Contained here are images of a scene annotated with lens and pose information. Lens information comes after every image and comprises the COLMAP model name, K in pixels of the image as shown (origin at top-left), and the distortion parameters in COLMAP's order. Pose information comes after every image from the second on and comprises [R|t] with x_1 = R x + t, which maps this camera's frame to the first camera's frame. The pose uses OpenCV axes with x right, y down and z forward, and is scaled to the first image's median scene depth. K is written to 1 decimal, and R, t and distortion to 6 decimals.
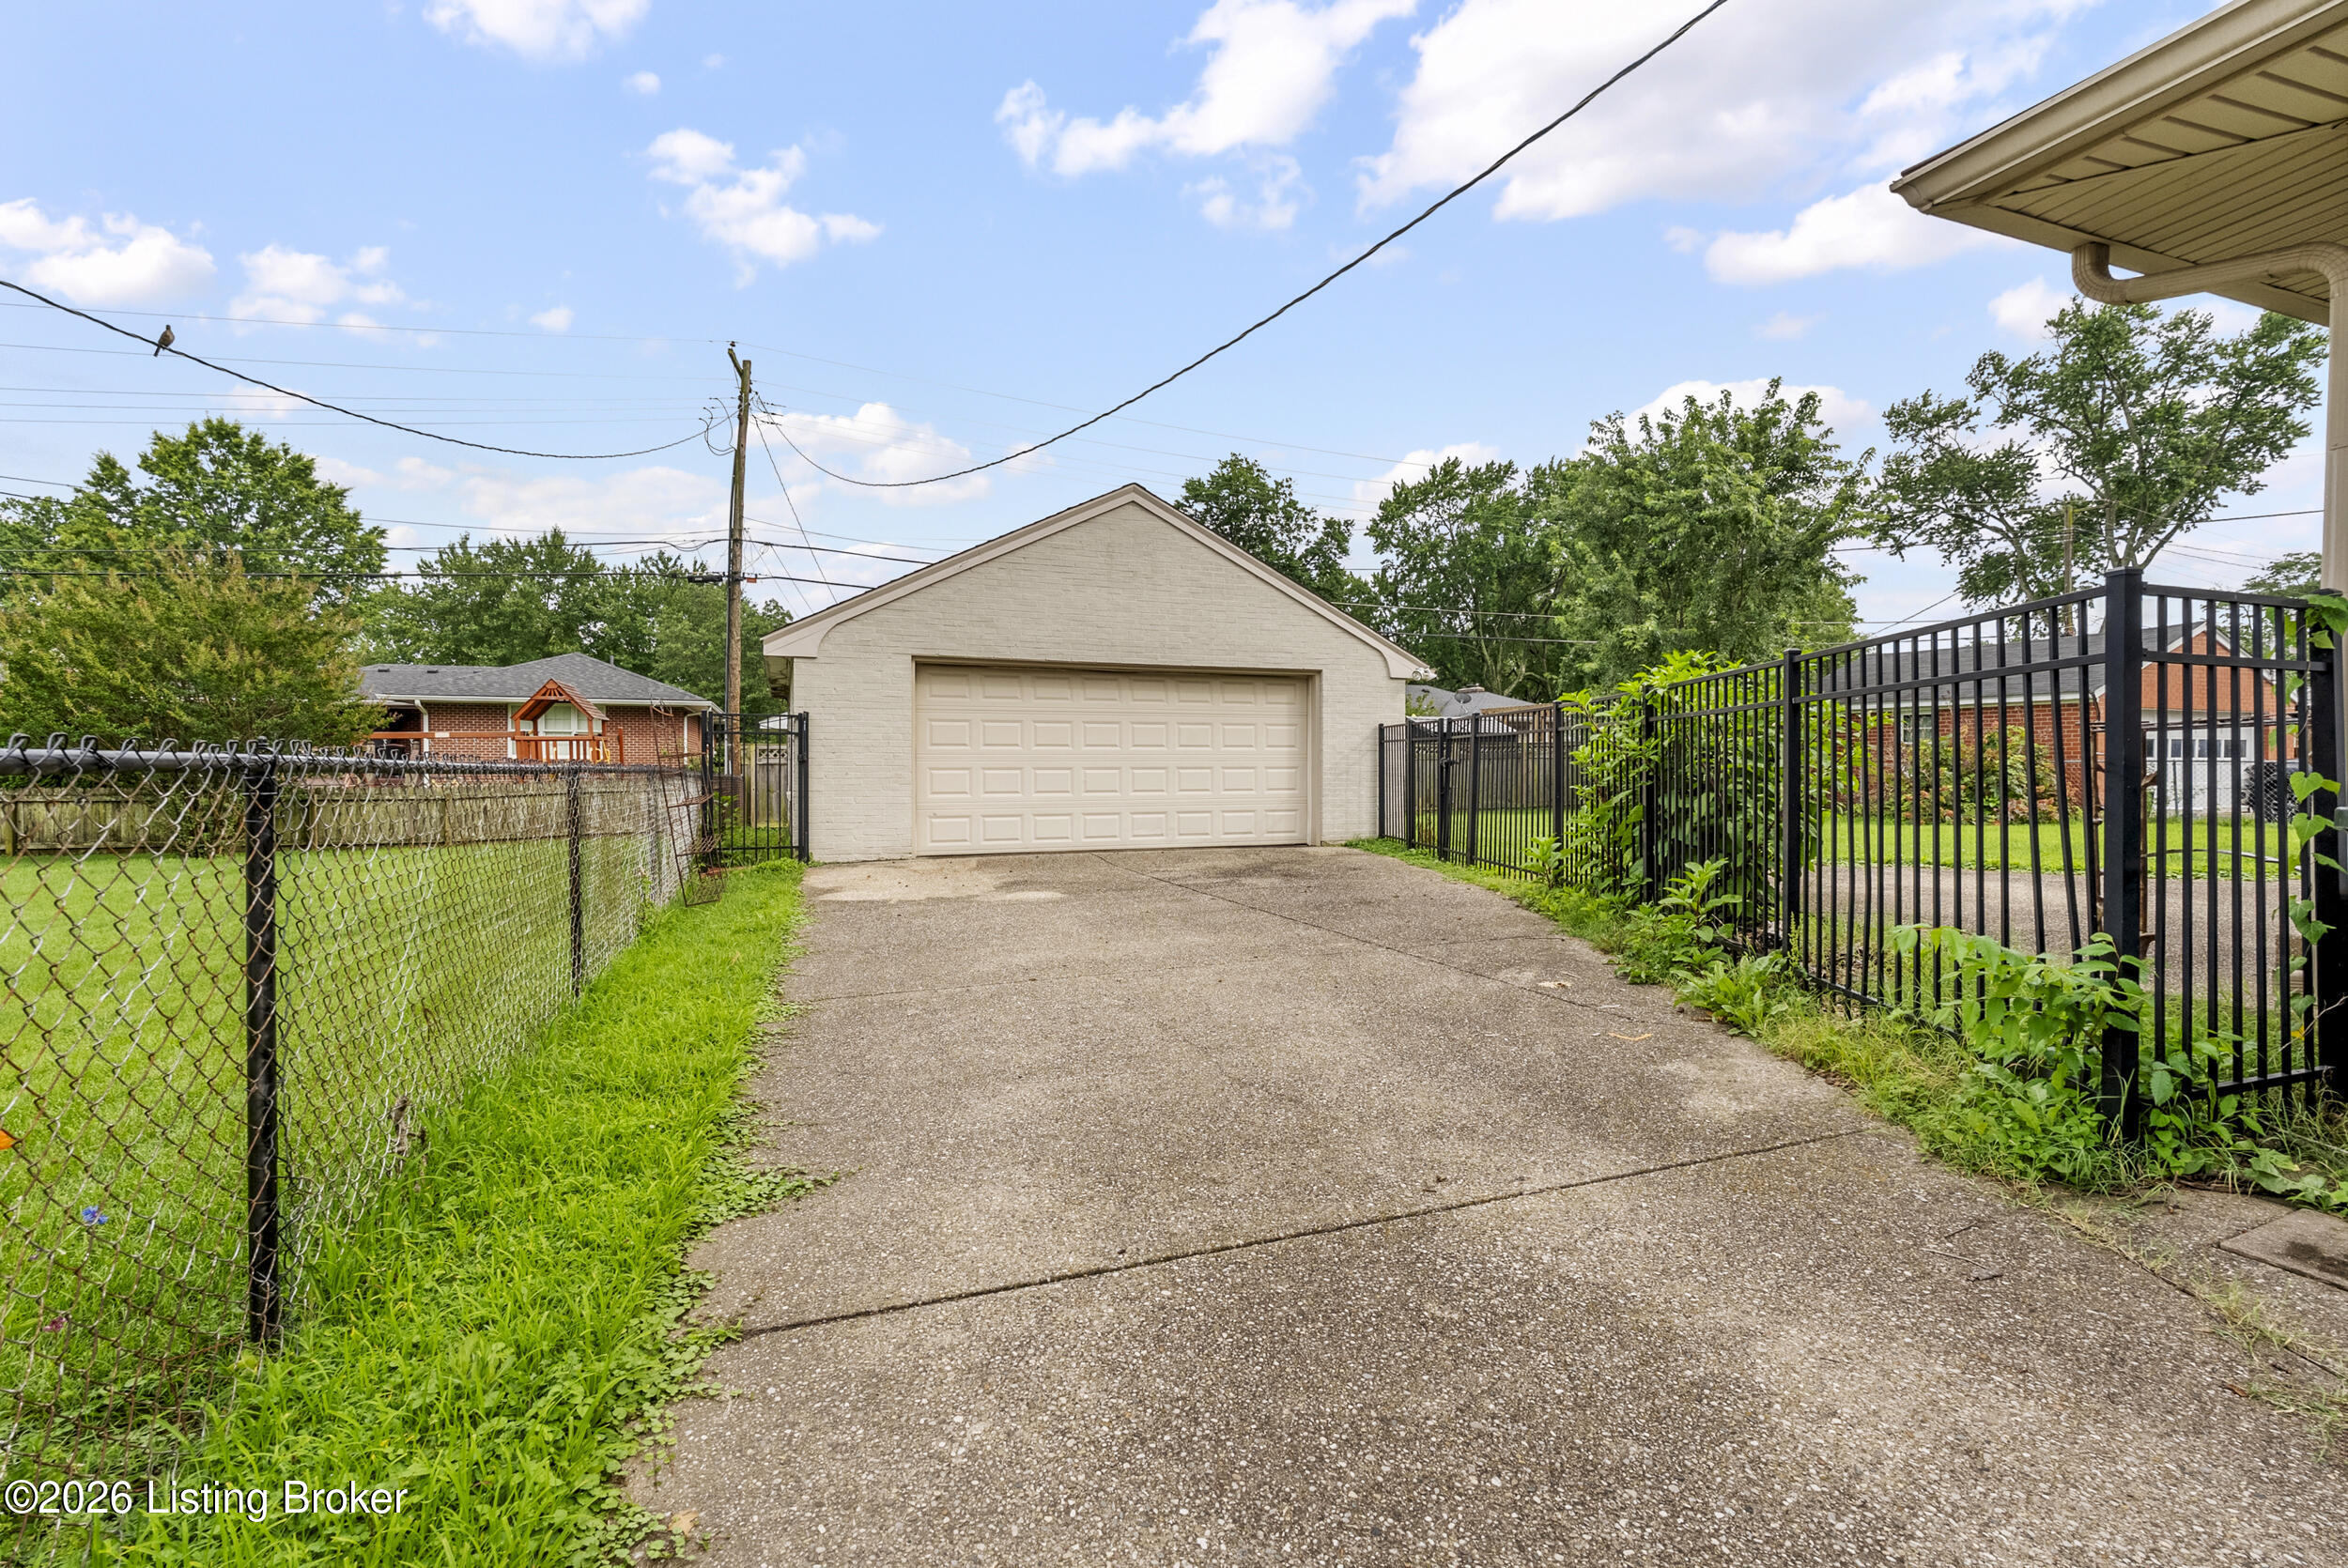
lens RADIAL K [[1048.0, 0, 1168.7], [0, 1048.0, 781.8], [0, 0, 1]] dist [-0.003446, -0.000062]
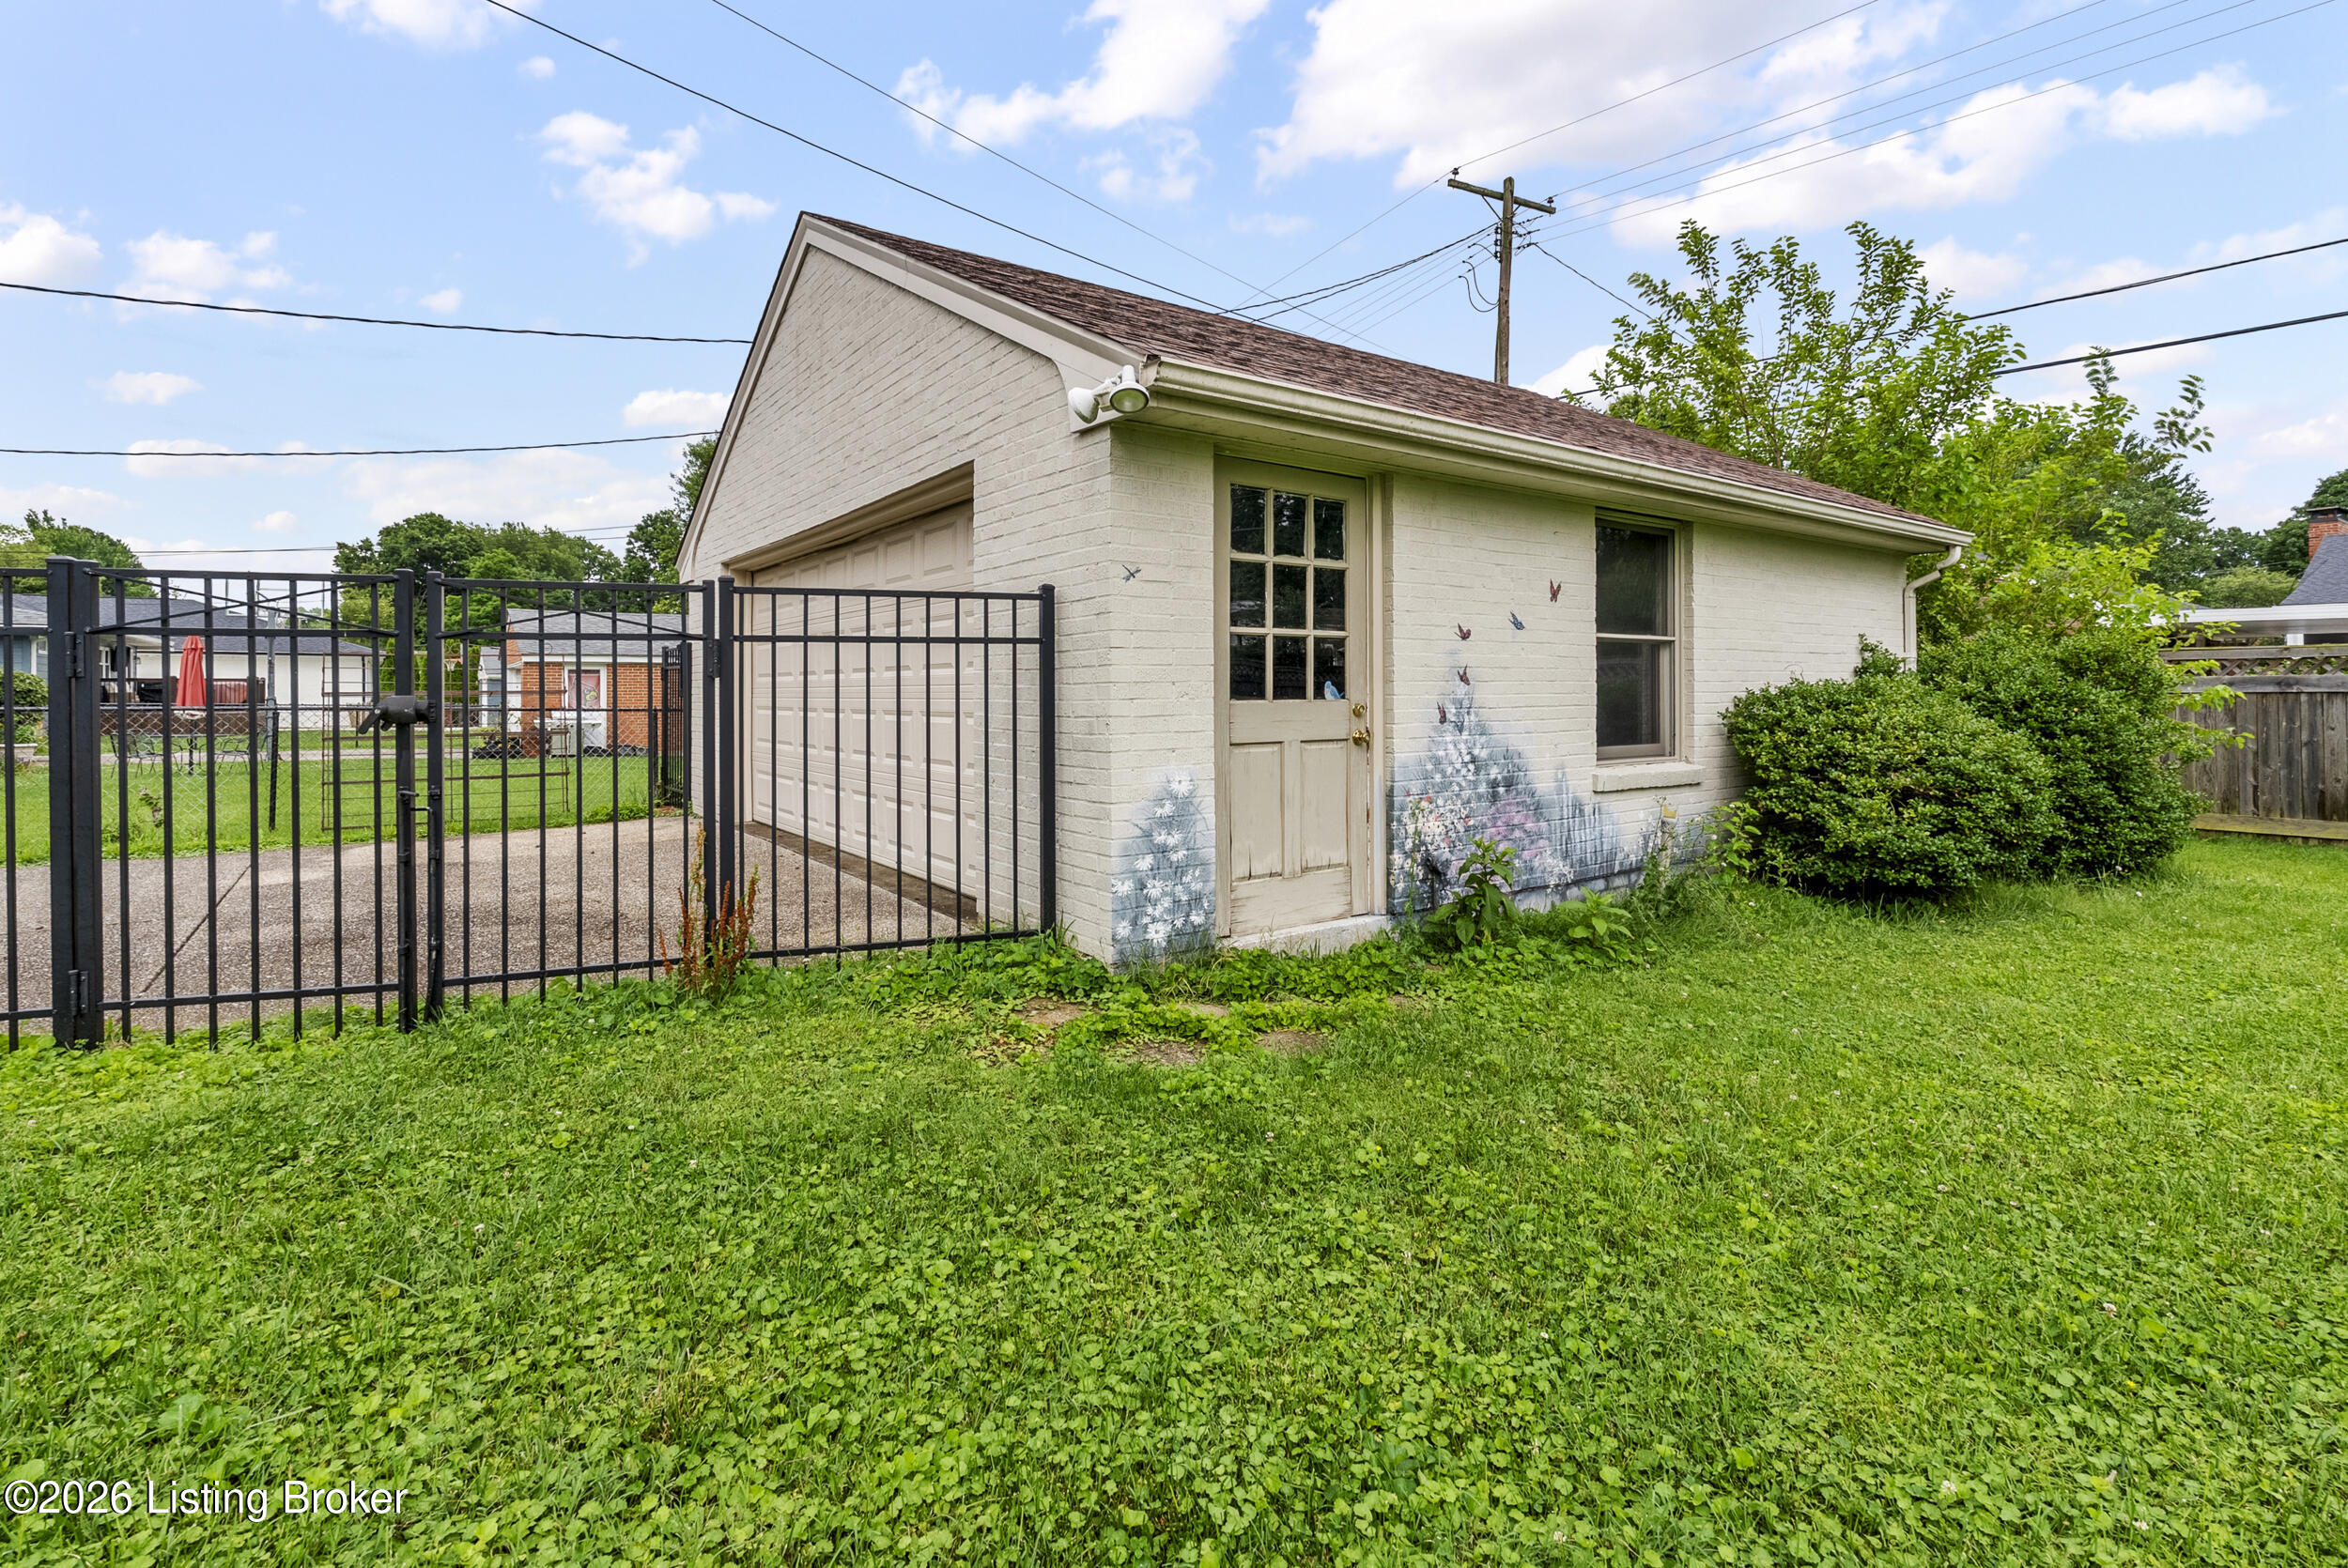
lens RADIAL K [[1092.0, 0, 1161.7], [0, 1092.0, 682.4], [0, 0, 1]] dist [-0.004031, -0.000524]
pose [[0.276709, -0.011514, -0.960885, 0.549218], [-0.008500, 0.999860, -0.014429, -0.019504], [0.960916, 0.012160, 0.276573, 0.952282]]
